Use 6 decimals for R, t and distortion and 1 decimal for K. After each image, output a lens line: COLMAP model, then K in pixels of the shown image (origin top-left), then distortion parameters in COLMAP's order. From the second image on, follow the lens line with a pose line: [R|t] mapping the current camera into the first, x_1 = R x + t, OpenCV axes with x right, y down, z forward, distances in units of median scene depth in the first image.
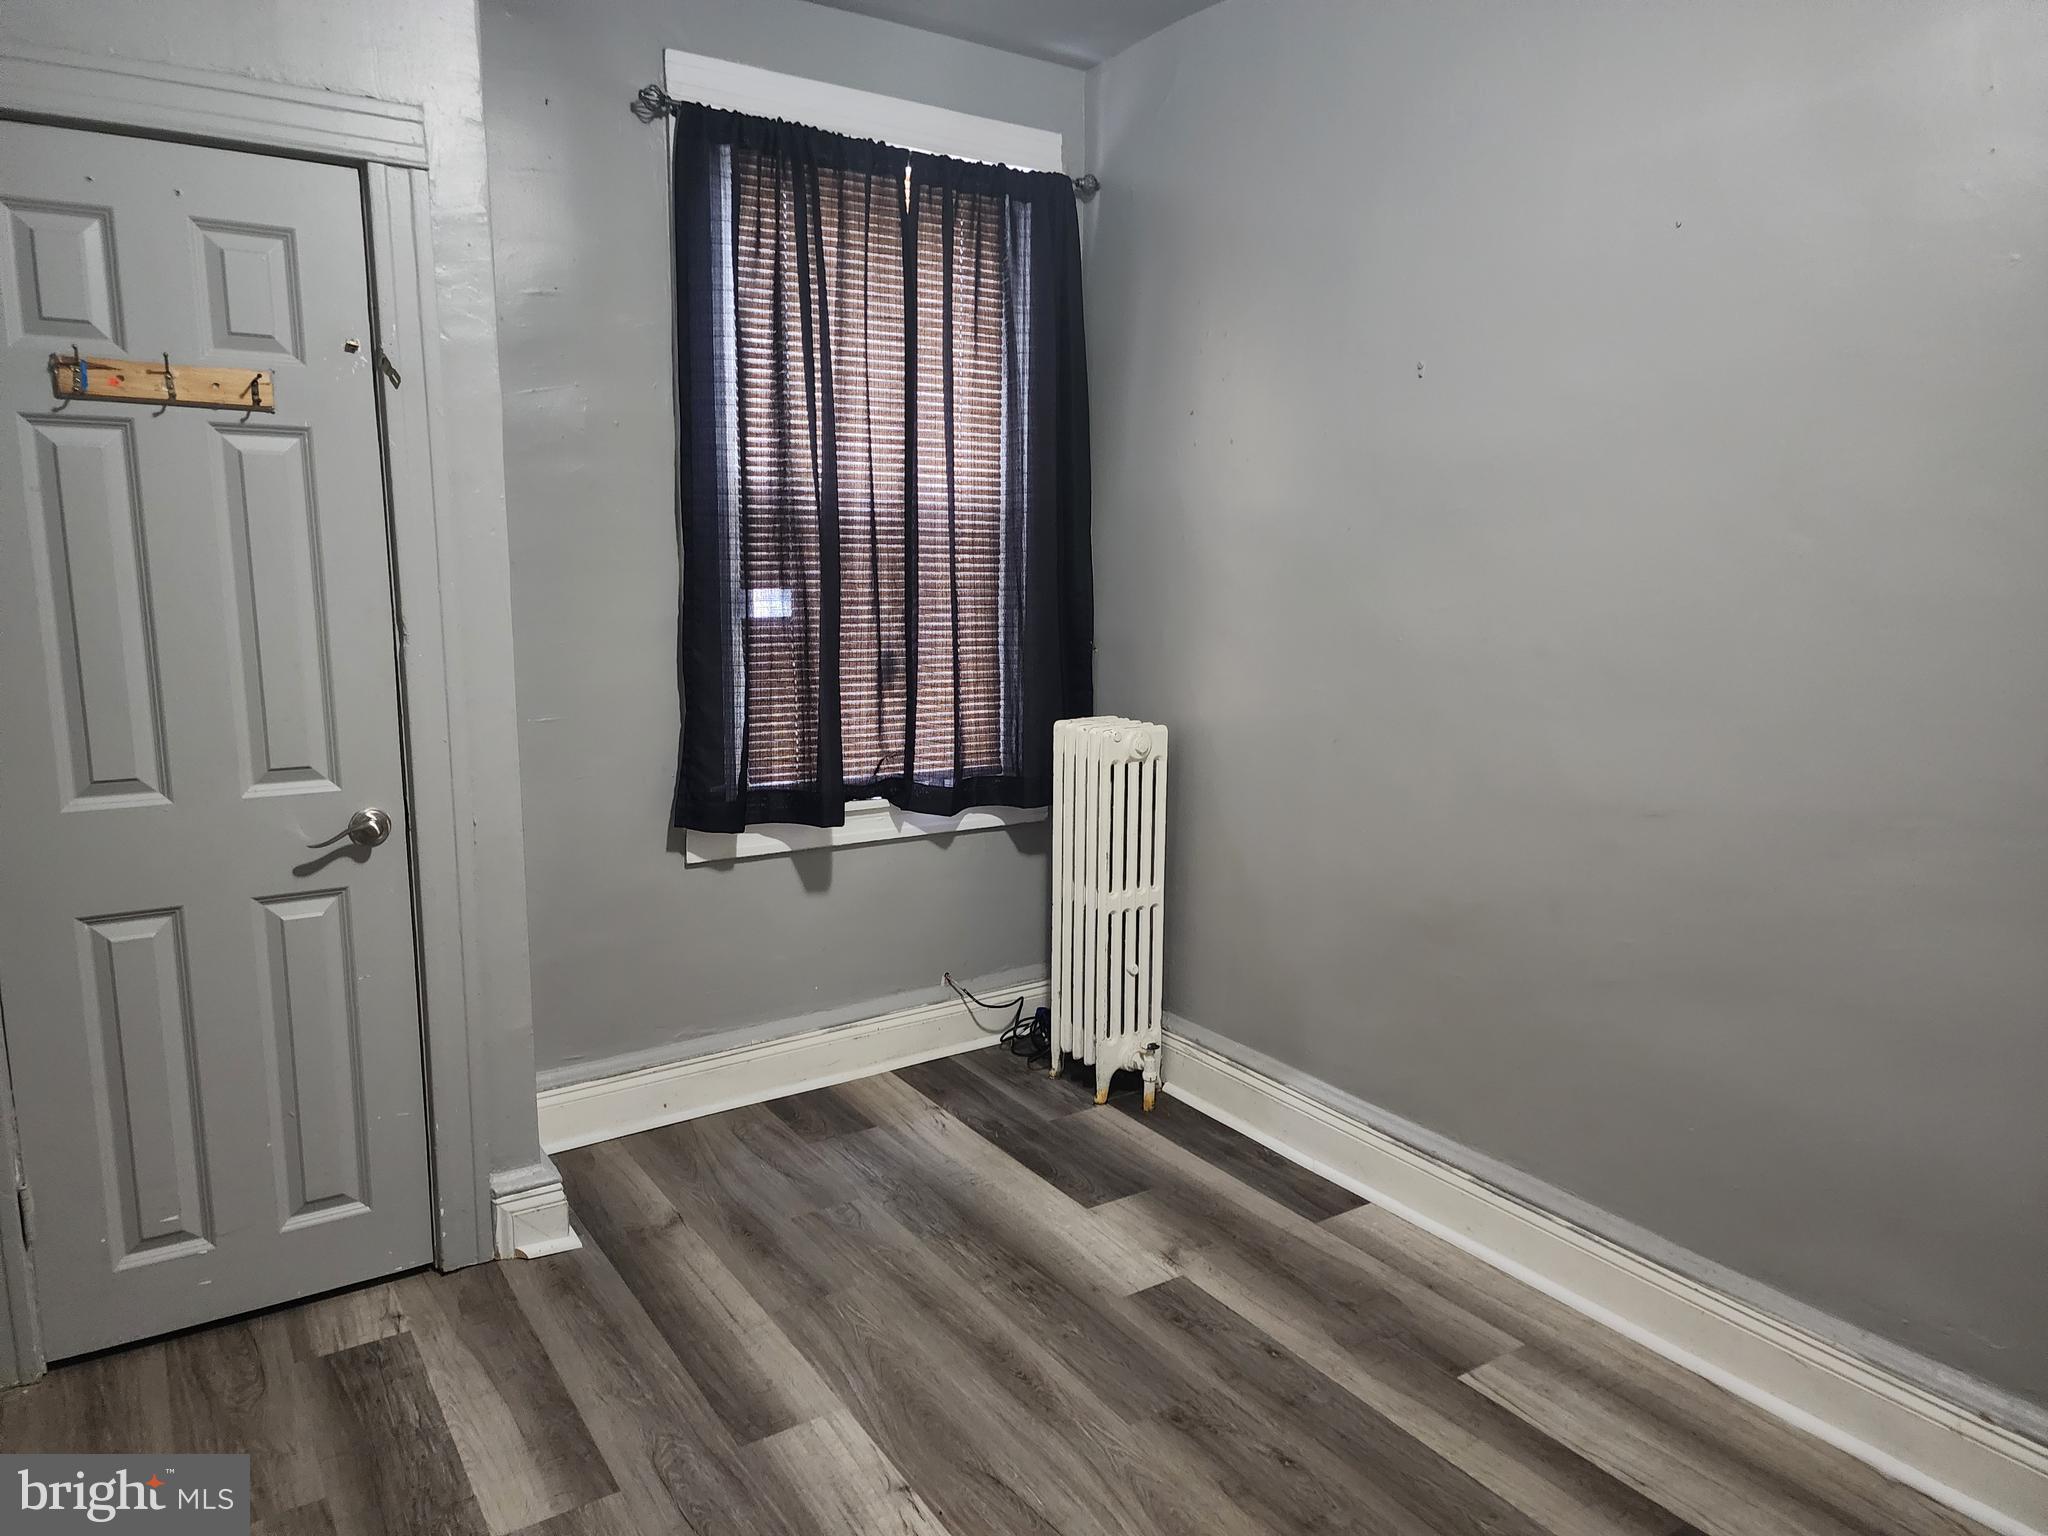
lens RADIAL K [[1374.3, 0, 1021.0], [0, 1374.3, 760.6], [0, 0, 1]] dist [0.070800, -0.060861]
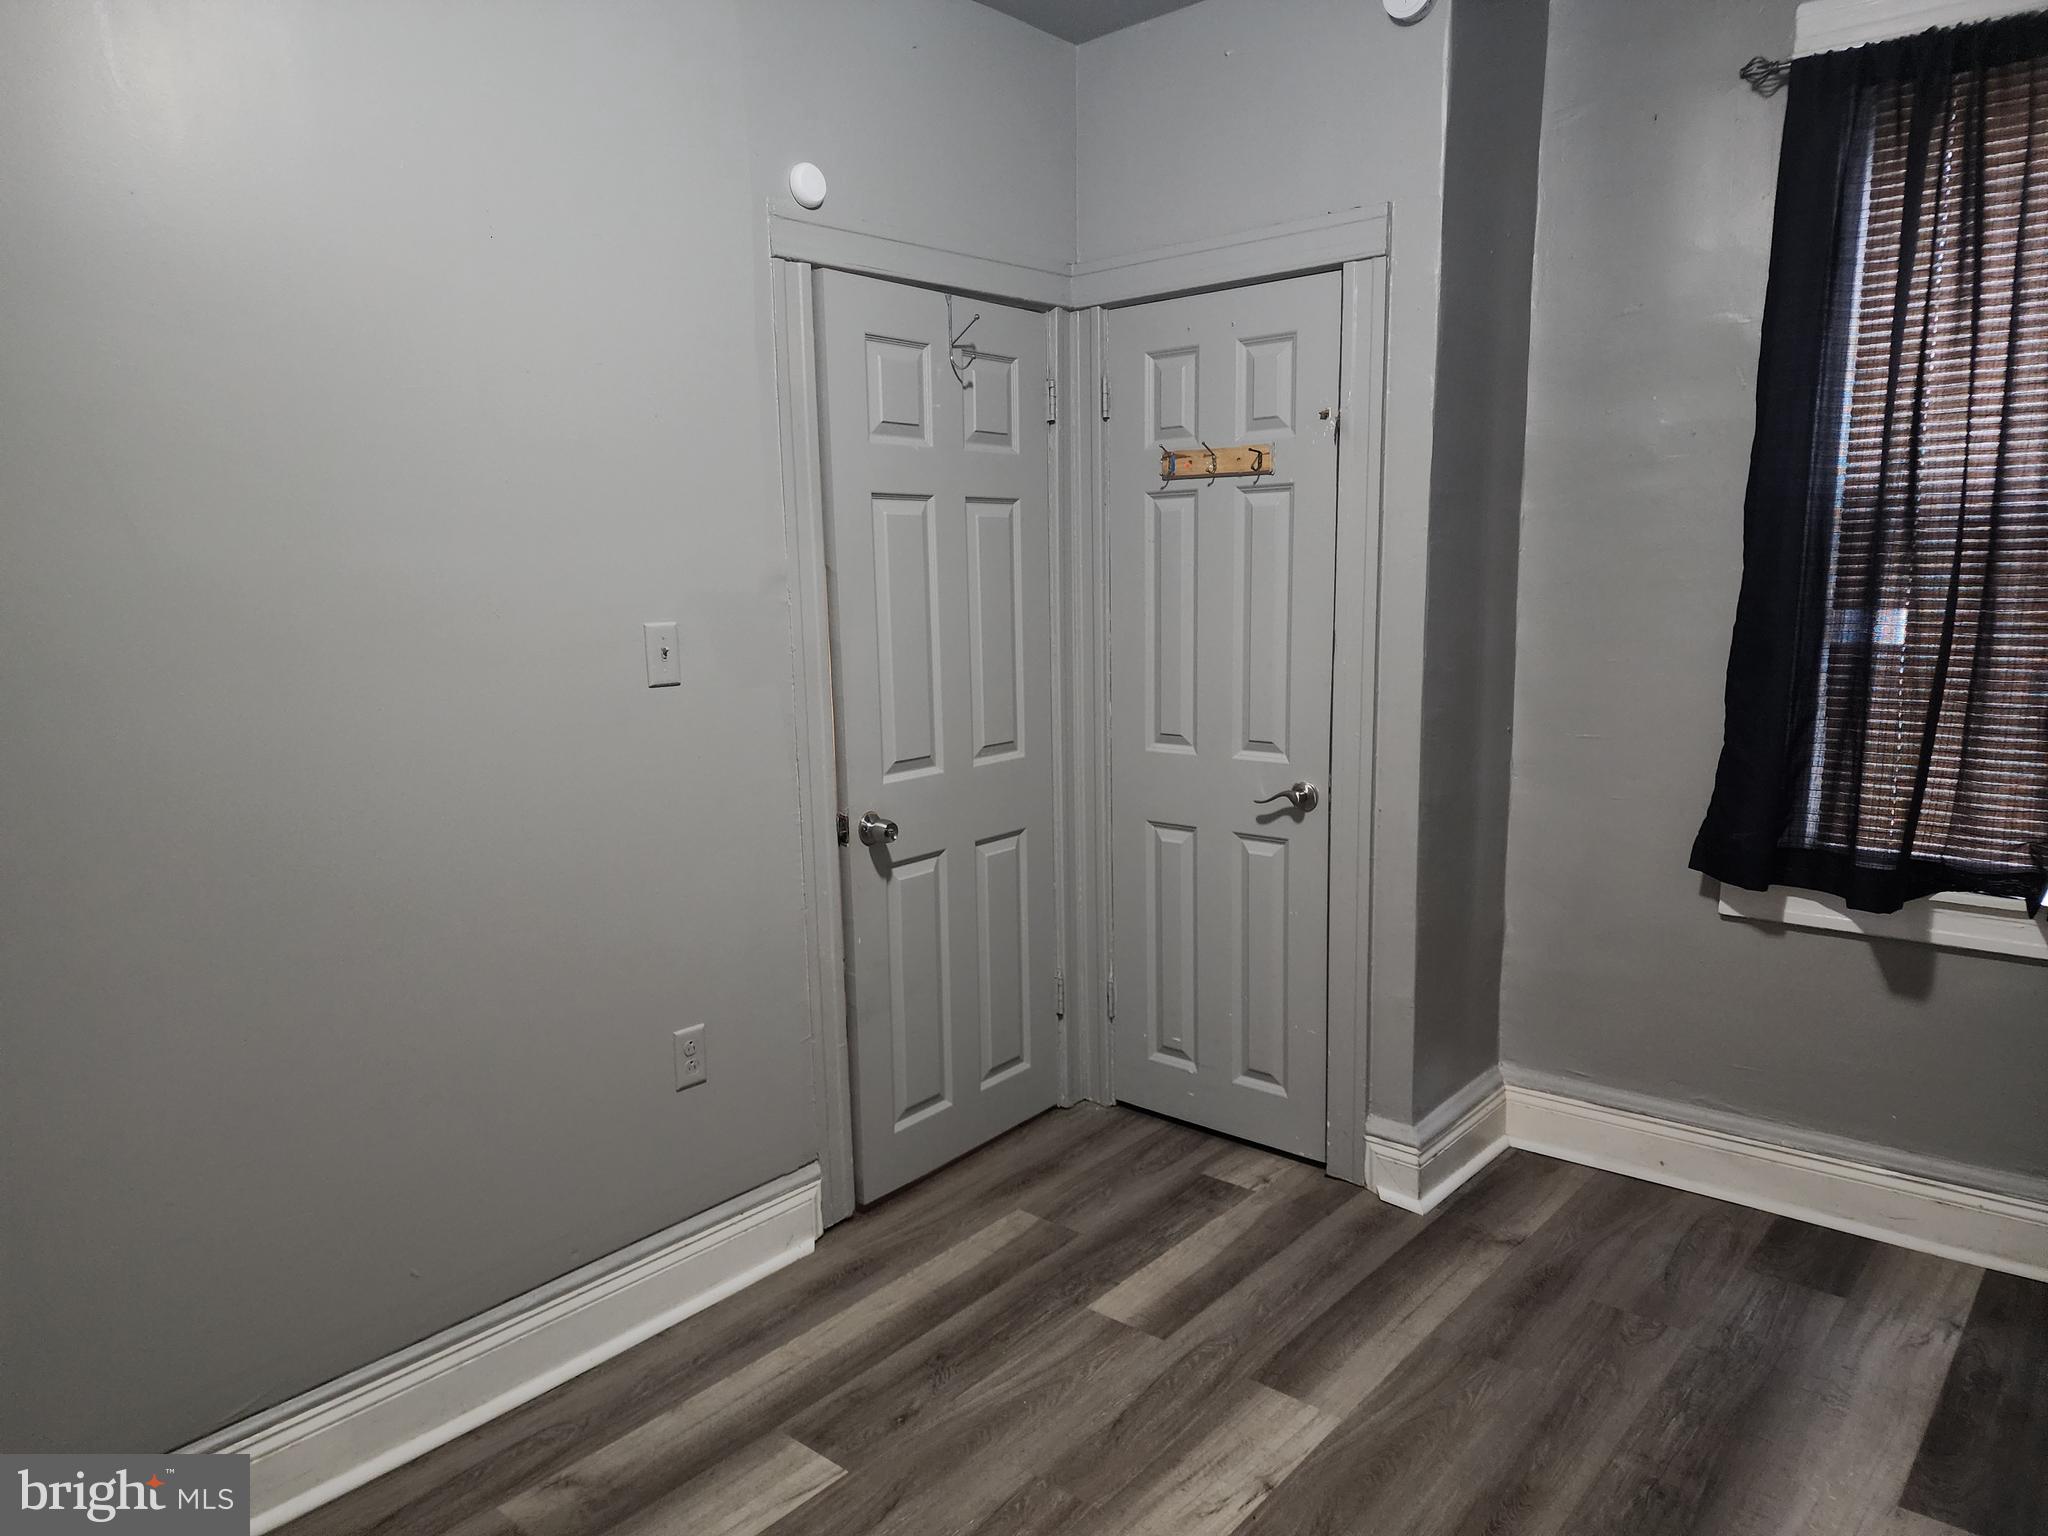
lens RADIAL K [[1374.3, 0, 1022.3], [0, 1374.3, 766.0], [0, 0, 1]] dist [0.070800, -0.060861]
pose [[0.272420, 0.127854, -0.953646, 0.661879], [-0.127125, 0.987226, 0.096041, -0.067900], [0.953743, 0.095069, 0.285193, 0.406448]]
